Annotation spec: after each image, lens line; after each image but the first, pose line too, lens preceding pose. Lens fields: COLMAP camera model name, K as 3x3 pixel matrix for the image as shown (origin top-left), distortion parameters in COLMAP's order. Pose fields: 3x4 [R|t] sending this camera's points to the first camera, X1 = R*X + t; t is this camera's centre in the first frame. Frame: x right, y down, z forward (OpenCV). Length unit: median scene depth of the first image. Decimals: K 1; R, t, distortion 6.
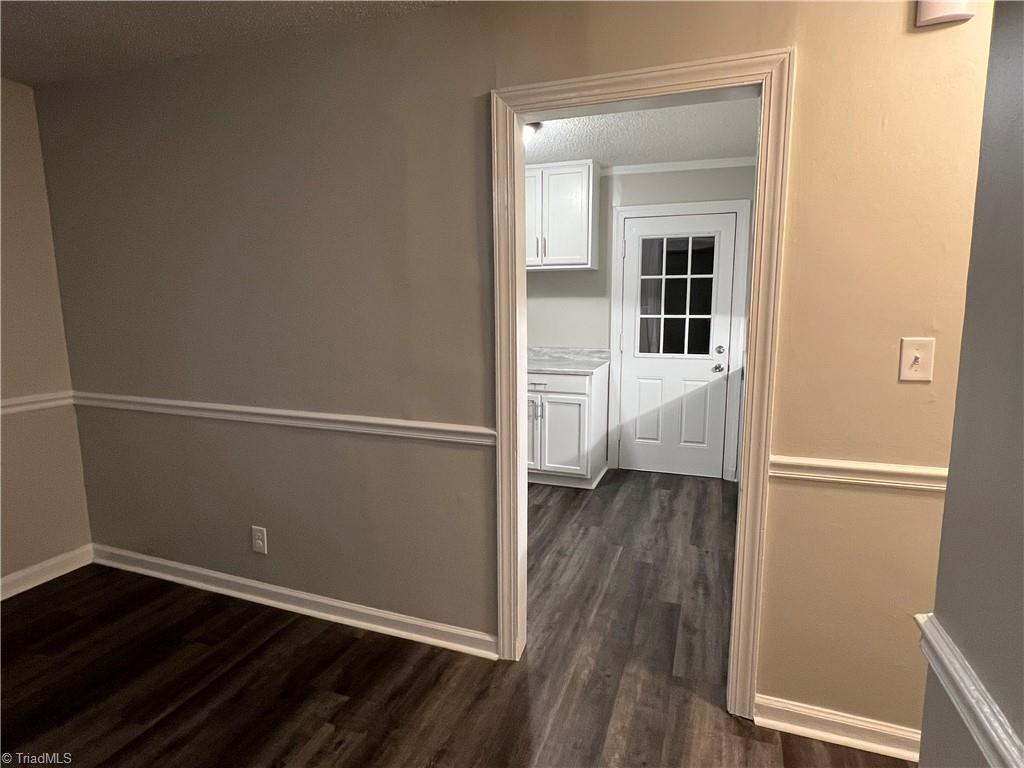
lens RADIAL K [[562.1, 0, 506.8], [0, 562.1, 389.5], [0, 0, 1]] dist [-0.001696, -0.001914]
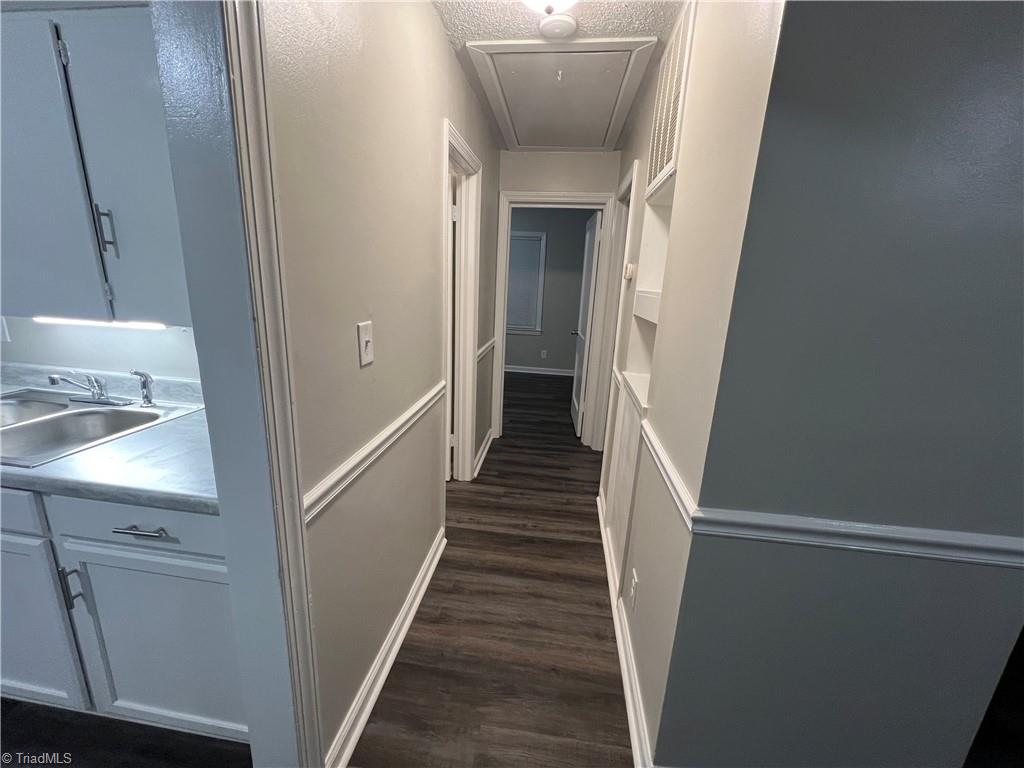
lens RADIAL K [[391.1, 0, 512.0], [0, 391.1, 384.0], [0, 0, 1]] dist [0.000937, 0.000157]
pose [[-0.233900, -0.232138, 0.944141, -0.014678], [0.104225, 0.959496, 0.261733, -0.055025], [-0.966658, 0.159623, -0.200232, 0.344116]]
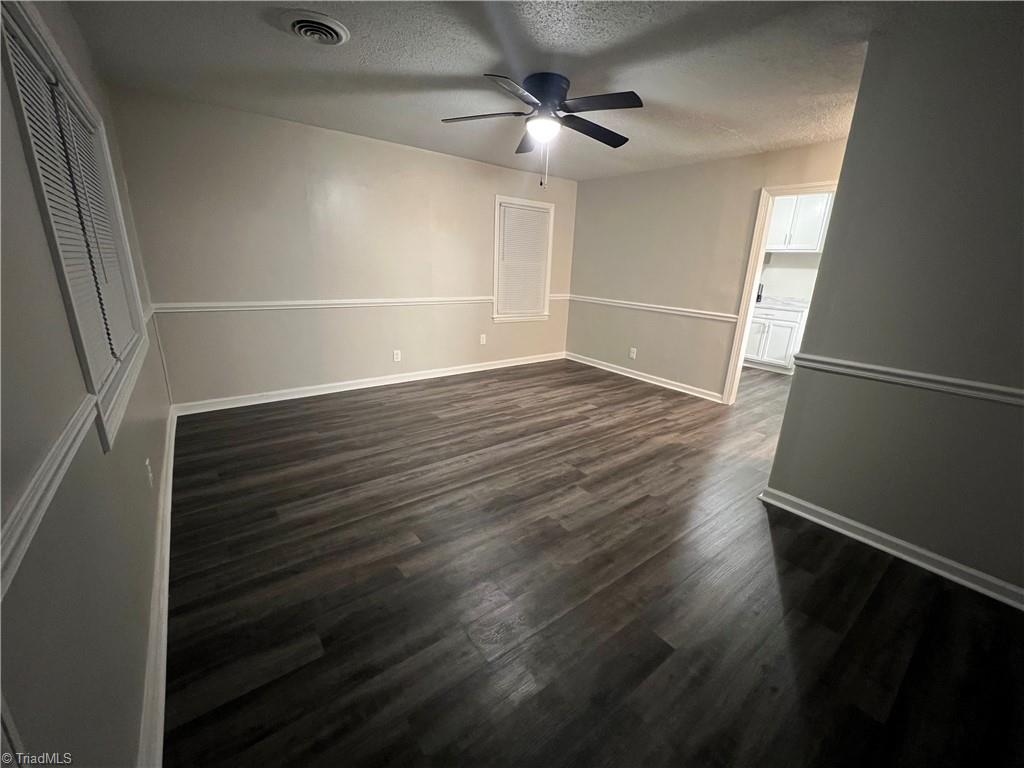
lens RADIAL K [[410.5, 0, 509.7], [0, 410.5, 383.4], [0, 0, 1]] dist [-0.001326, -0.000131]
pose [[0.847794, 0.185693, -0.496754, 0.044452], [-0.124182, 0.980164, 0.154461, 0.111014], [0.515582, -0.069263, 0.854036, -0.641505]]
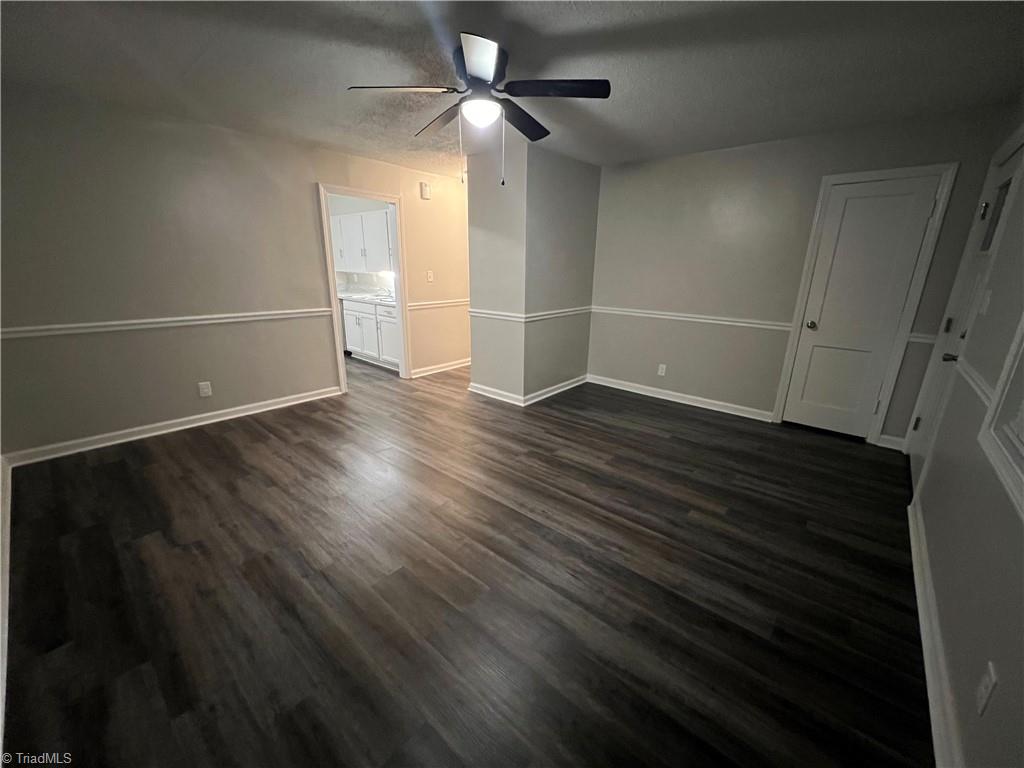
lens RADIAL K [[410.5, 0, 509.7], [0, 410.5, 383.4], [0, 0, 1]] dist [-0.001326, -0.000131]
pose [[0.350455, -0.253015, 0.901756, -0.819909], [0.126673, 0.966777, 0.222028, 0.046015], [-0.927974, 0.036418, 0.370862, -0.278476]]
